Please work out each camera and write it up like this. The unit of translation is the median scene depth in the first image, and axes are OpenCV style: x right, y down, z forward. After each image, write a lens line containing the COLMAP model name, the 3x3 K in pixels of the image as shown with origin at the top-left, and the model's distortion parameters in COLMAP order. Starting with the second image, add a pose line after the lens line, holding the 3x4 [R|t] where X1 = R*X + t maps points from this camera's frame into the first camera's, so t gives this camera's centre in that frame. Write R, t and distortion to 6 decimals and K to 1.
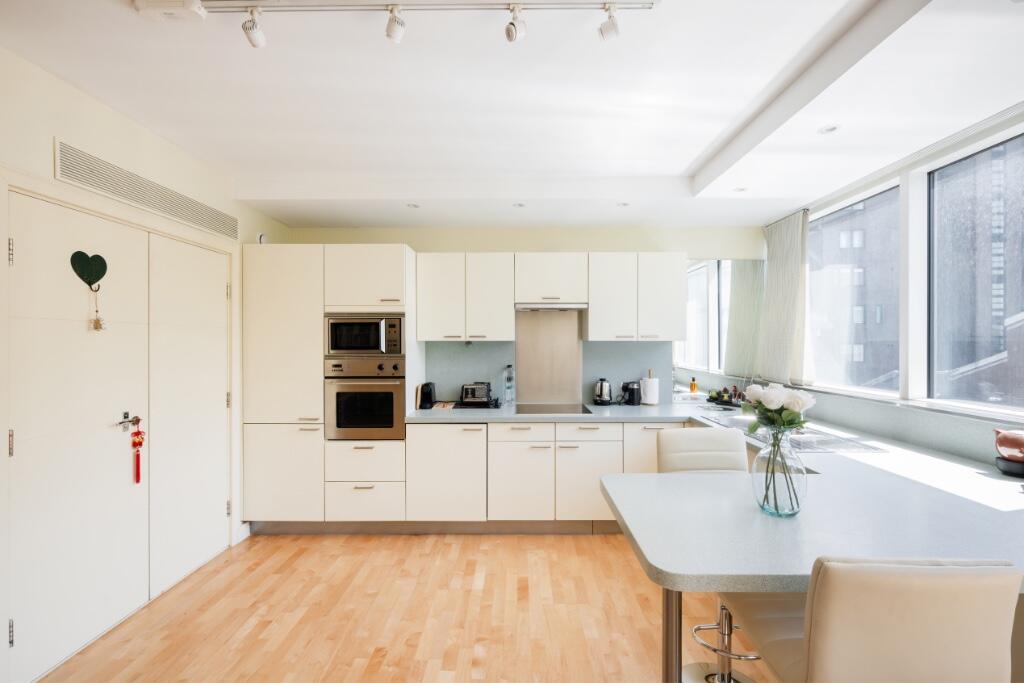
lens RADIAL K [[420.1, 0, 509.2], [0, 420.1, 345.6], [0, 0, 1]] dist [-0.001422, -0.000353]
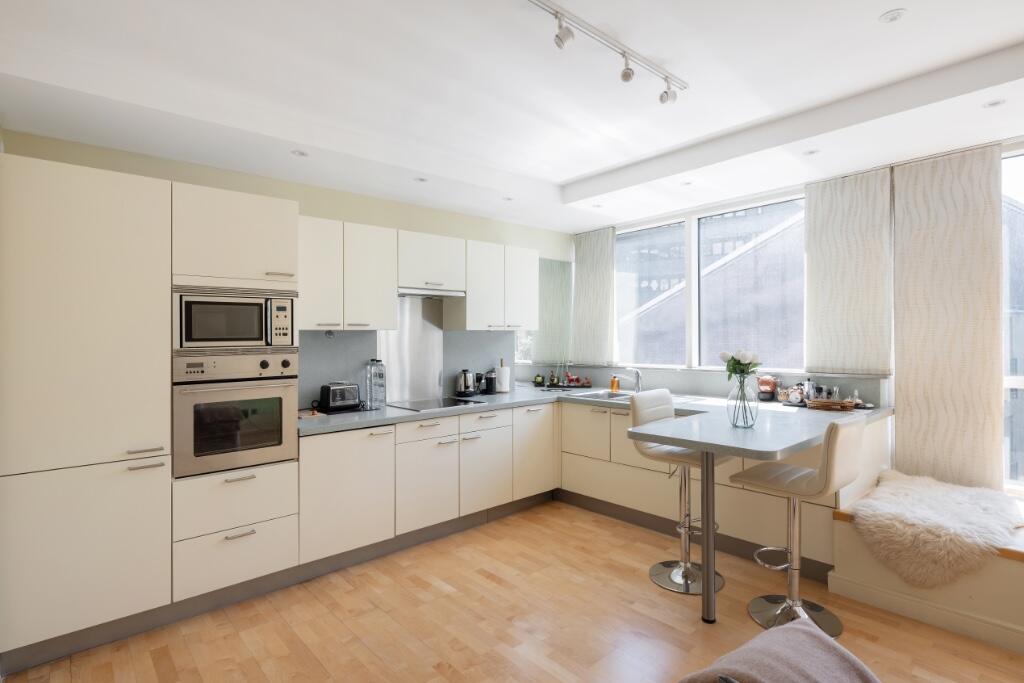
lens RADIAL K [[513.5, 0, 525.3], [0, 513.5, 342.4], [0, 0, 1]] dist [-0.000561, -0.001990]
pose [[0.738803, -0.014023, 0.673776, -0.571838], [0.017381, 0.999847, 0.001751, 0.019367], [-0.673698, 0.010417, 0.738934, 0.031848]]
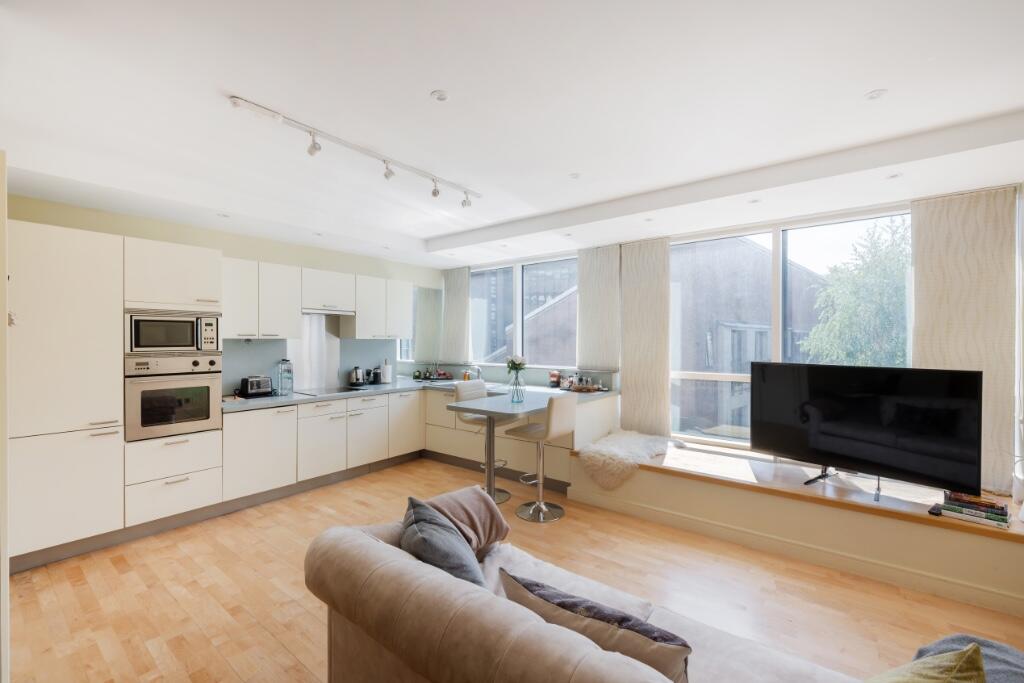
lens RADIAL K [[420.1, 0, 513.4], [0, 420.1, 351.3], [0, 0, 1]] dist [-0.001422, -0.000353]
pose [[0.610106, -0.019595, 0.792078, -0.653648], [0.005712, 0.999777, 0.020334, 0.004288], [-0.792299, -0.007882, 0.610082, -0.277092]]
